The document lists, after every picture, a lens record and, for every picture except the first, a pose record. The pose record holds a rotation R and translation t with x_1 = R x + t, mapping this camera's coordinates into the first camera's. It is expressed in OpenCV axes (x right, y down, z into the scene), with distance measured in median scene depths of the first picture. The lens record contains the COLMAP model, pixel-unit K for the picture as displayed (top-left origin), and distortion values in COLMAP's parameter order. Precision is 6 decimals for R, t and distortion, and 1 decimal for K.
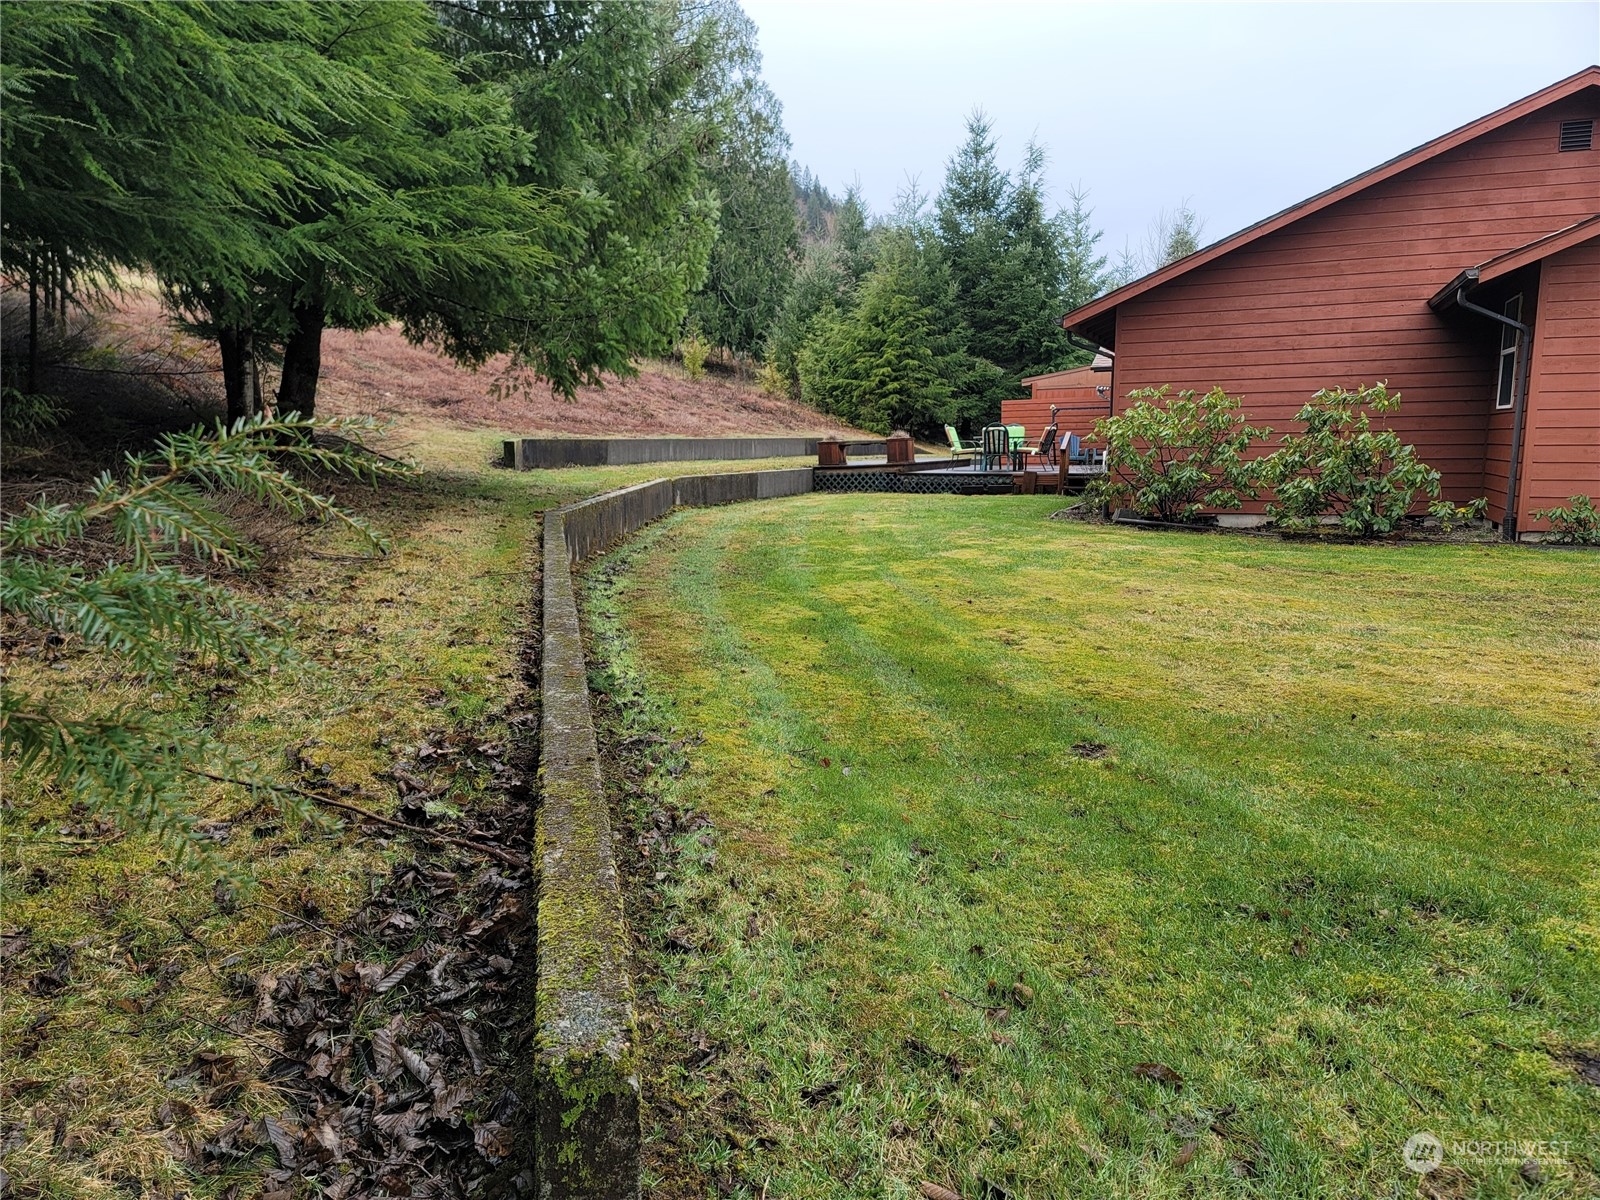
lens RADIAL K [[1159.4, 0, 797.0], [0, 1159.4, 608.2], [0, 0, 1]] dist [0.087486, -0.060043]
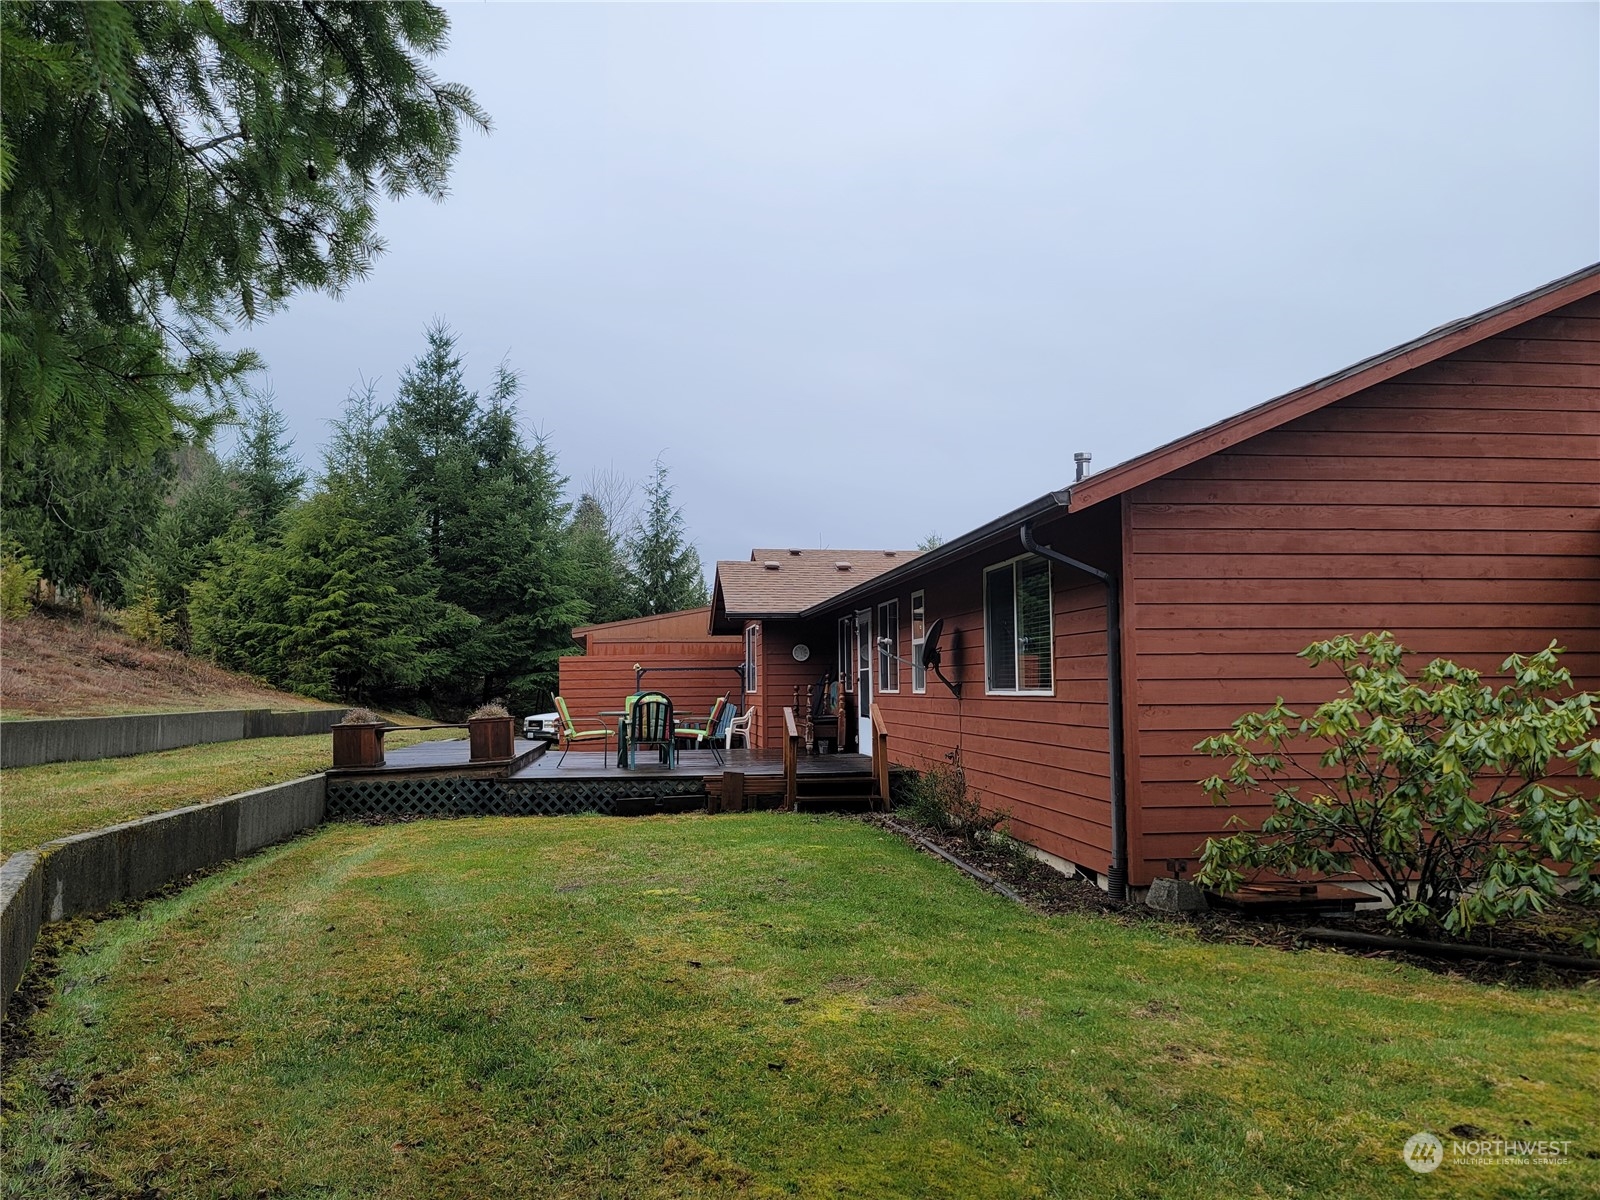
lens RADIAL K [[1159.4, 0, 797.0], [0, 1159.4, 608.2], [0, 0, 1]] dist [0.087486, -0.060043]
pose [[0.868480, 0.035301, 0.494466, -0.035005], [0.072782, 0.977572, -0.197626, -0.037516], [-0.490353, 0.207622, 0.846432, 0.215603]]
